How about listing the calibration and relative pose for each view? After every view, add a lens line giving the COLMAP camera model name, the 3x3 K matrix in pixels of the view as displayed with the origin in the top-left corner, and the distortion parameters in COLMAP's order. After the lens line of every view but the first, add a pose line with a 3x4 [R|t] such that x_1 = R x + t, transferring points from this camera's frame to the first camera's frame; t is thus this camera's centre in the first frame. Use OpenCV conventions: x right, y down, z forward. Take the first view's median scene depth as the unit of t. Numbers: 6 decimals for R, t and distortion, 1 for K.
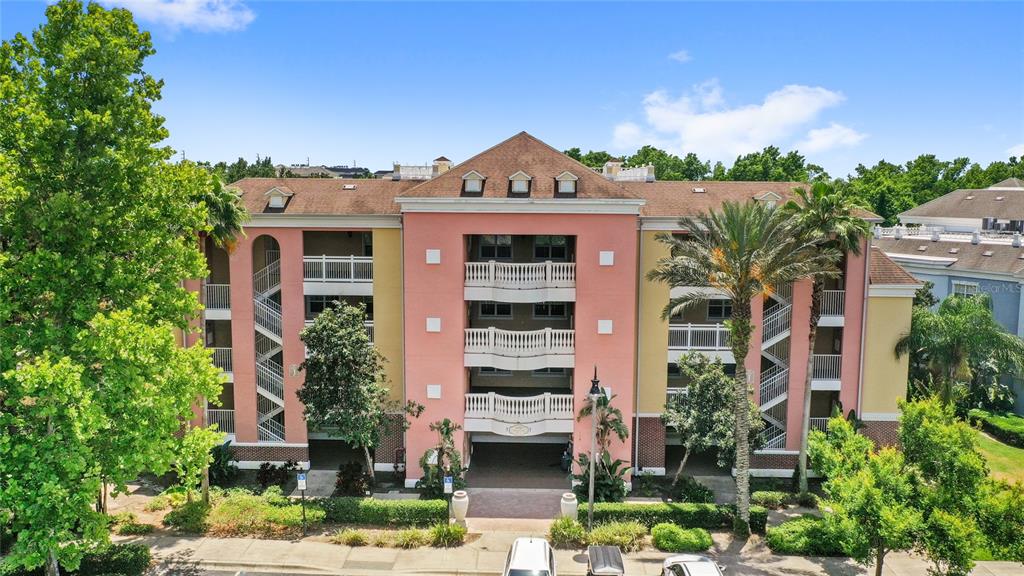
lens RADIAL K [[837.5, 0, 522.3], [0, 837.5, 287.2], [0, 0, 1]] dist [-0.021020, -0.001143]
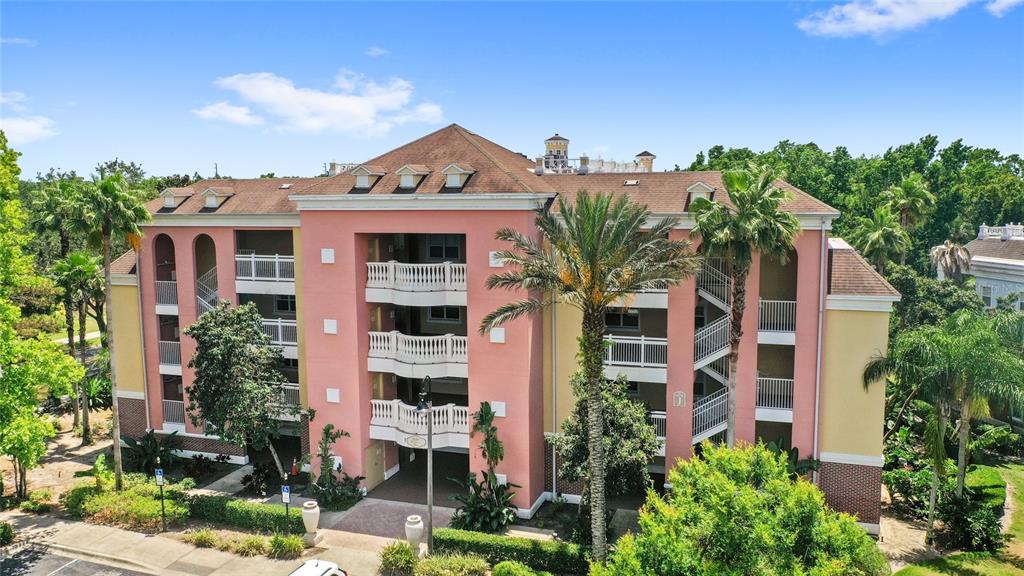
lens RADIAL K [[807.7, 0, 512.0], [0, 807.7, 288.0], [0, 0, 1]] dist [-0.016950, -0.001591]
pose [[0.954309, 0.018877, -0.298224, 0.369573], [-0.018989, 0.999817, 0.002522, -0.005805], [0.298217, 0.003257, 0.954493, 0.170079]]
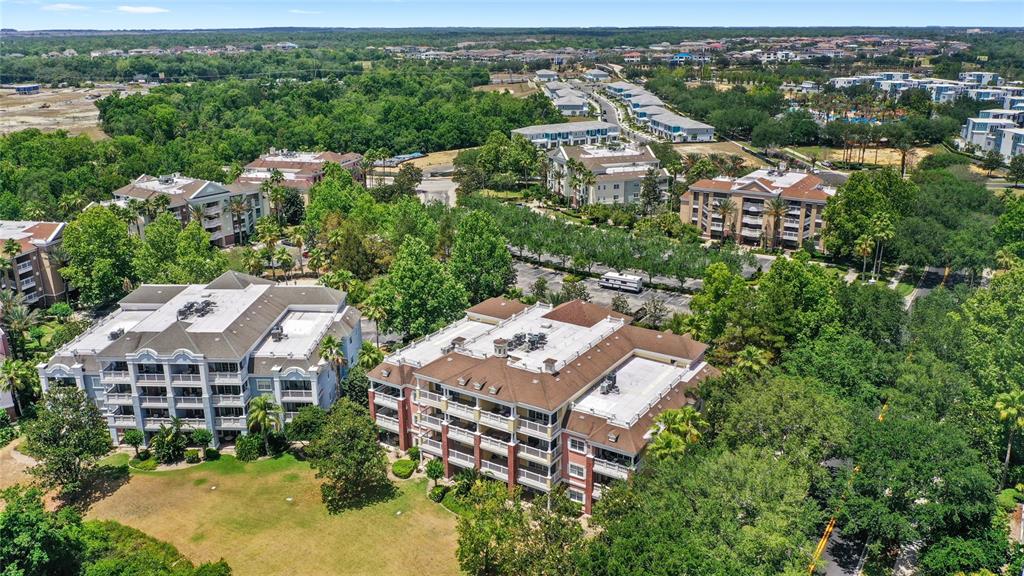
lens RADIAL K [[816.4, 0, 512.0], [0, 816.4, 288.0], [0, 0, 1]] dist [-0.018541, 0.001380]
pose [[0.866752, 0.146396, -0.476770, 1.185230], [-0.052916, 0.977547, 0.203963, -0.467724], [0.495924, -0.151556, 0.855038, -4.148331]]
